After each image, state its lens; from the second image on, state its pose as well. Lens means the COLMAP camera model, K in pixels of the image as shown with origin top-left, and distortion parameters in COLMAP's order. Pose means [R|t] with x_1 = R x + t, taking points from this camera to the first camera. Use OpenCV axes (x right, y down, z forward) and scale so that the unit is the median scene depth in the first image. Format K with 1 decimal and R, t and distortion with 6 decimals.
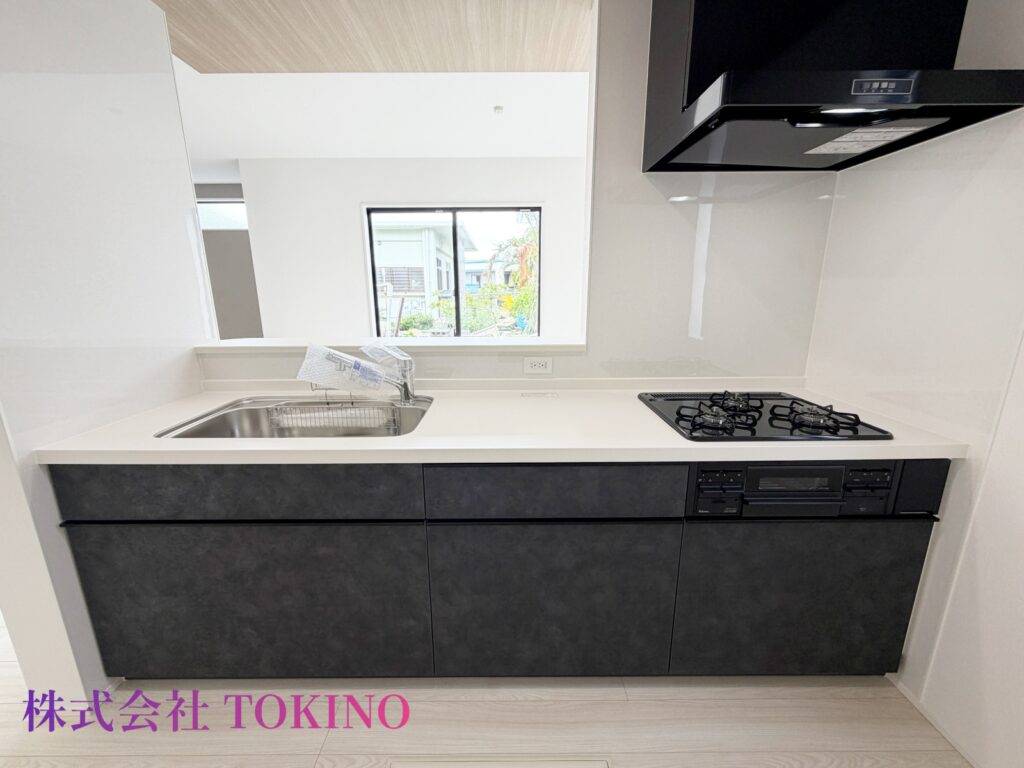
lens RADIAL K [[411.2, 0, 512.0], [0, 411.2, 384.0], [0, 0, 1]] dist [0.000745, 0.000101]
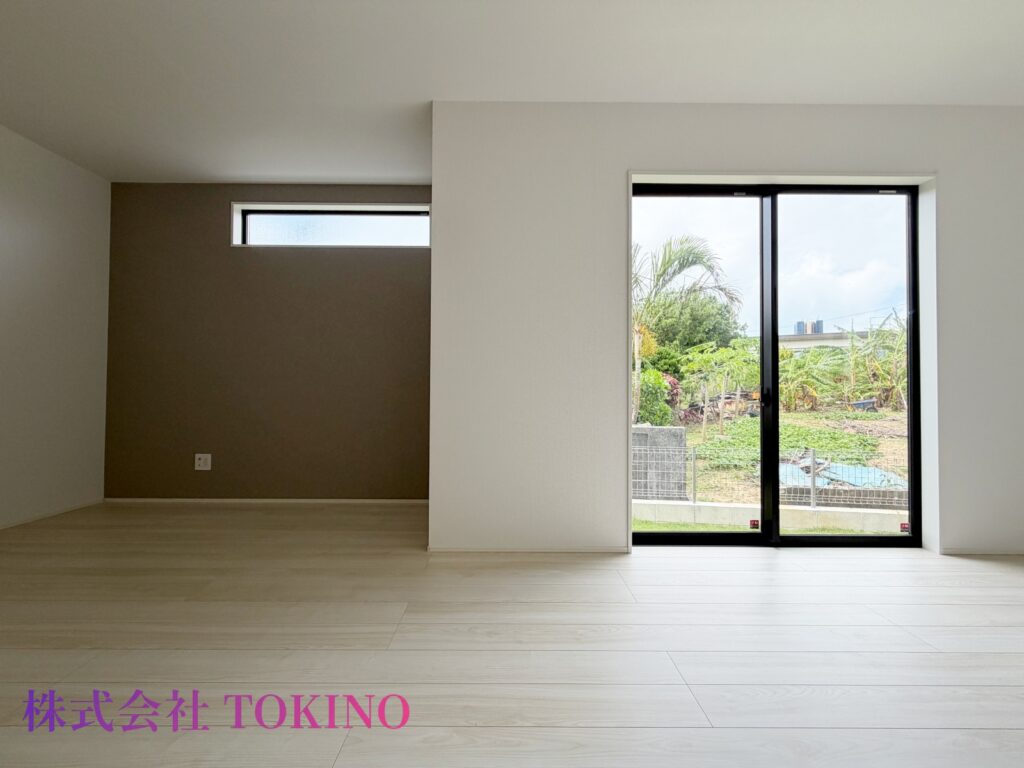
lens RADIAL K [[407.4, 0, 512.0], [0, 407.4, 384.0], [0, 0, 1]] dist [-0.002905, -0.000200]
pose [[0.999992, 0.002883, -0.002748, -0.512546], [-0.003467, 0.969699, -0.244278, -0.002240], [0.001960, 0.244286, 0.969701, 0.482205]]
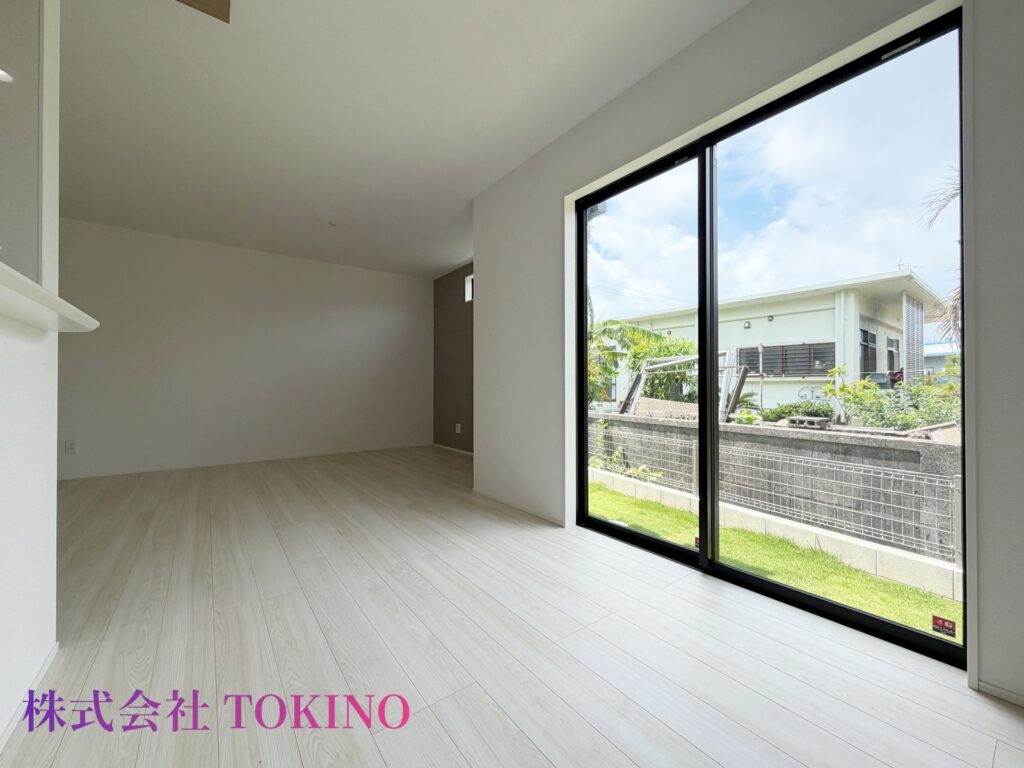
lens RADIAL K [[411.2, 0, 512.0], [0, 411.2, 384.0], [0, 0, 1]] dist [0.000745, 0.000101]
pose [[0.593608, -0.008205, -0.804713, 0.116037], [-0.180080, 0.973237, -0.142762, -0.027592], [0.784348, 0.229657, 0.576243, 0.584406]]
